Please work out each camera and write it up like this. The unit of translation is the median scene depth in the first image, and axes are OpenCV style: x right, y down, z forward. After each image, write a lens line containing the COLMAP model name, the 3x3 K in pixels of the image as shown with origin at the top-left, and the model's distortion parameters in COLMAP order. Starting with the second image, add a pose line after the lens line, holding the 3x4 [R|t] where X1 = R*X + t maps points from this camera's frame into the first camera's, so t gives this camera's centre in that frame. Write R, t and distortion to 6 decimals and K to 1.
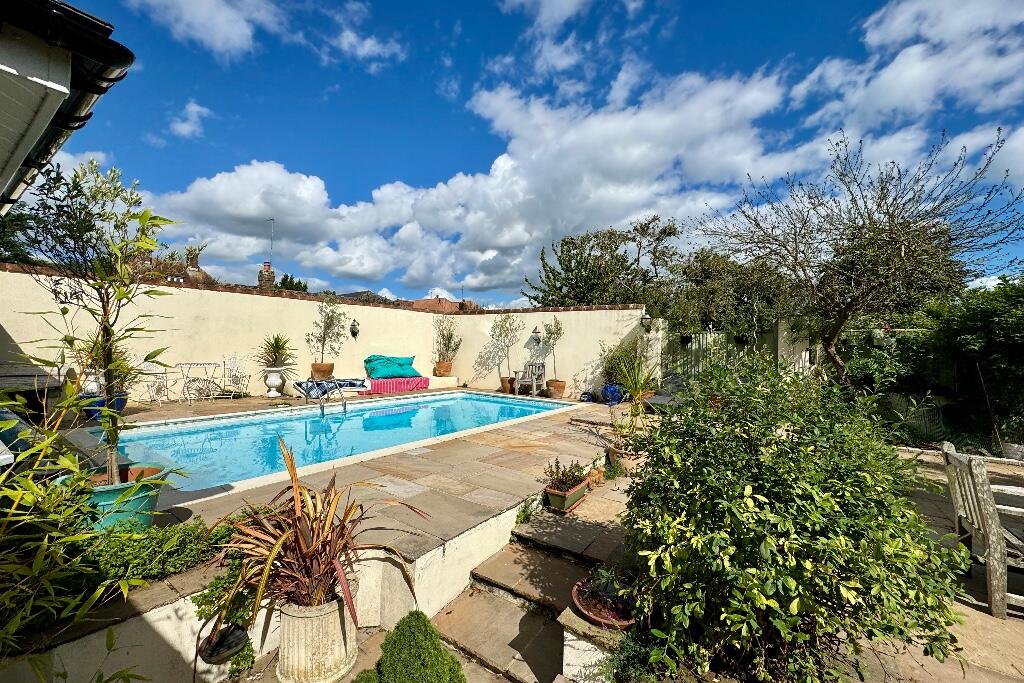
lens RADIAL K [[403.4, 0, 512.0], [0, 403.4, 341.5], [0, 0, 1]] dist [-0.024724, 0.005396]
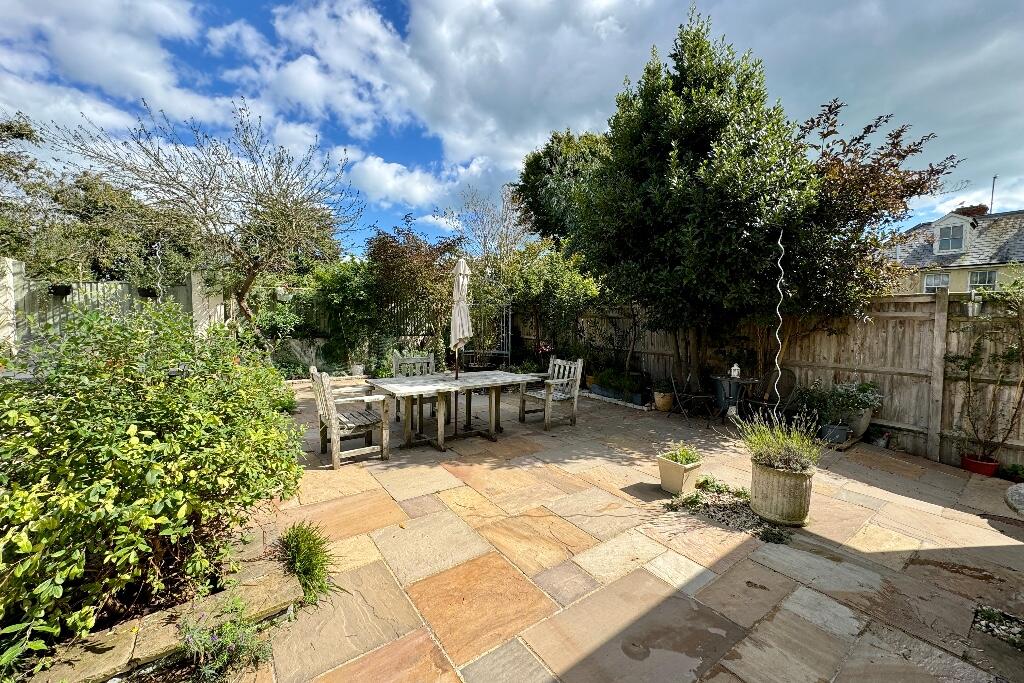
lens RADIAL K [[403.4, 0, 512.0], [0, 403.4, 341.5], [0, 0, 1]] dist [-0.024724, 0.005396]
pose [[0.321212, -0.076127, 0.943942, -0.019934], [-0.020847, 0.995954, 0.087415, 0.038140], [-0.946778, -0.047757, 0.318326, -0.176307]]
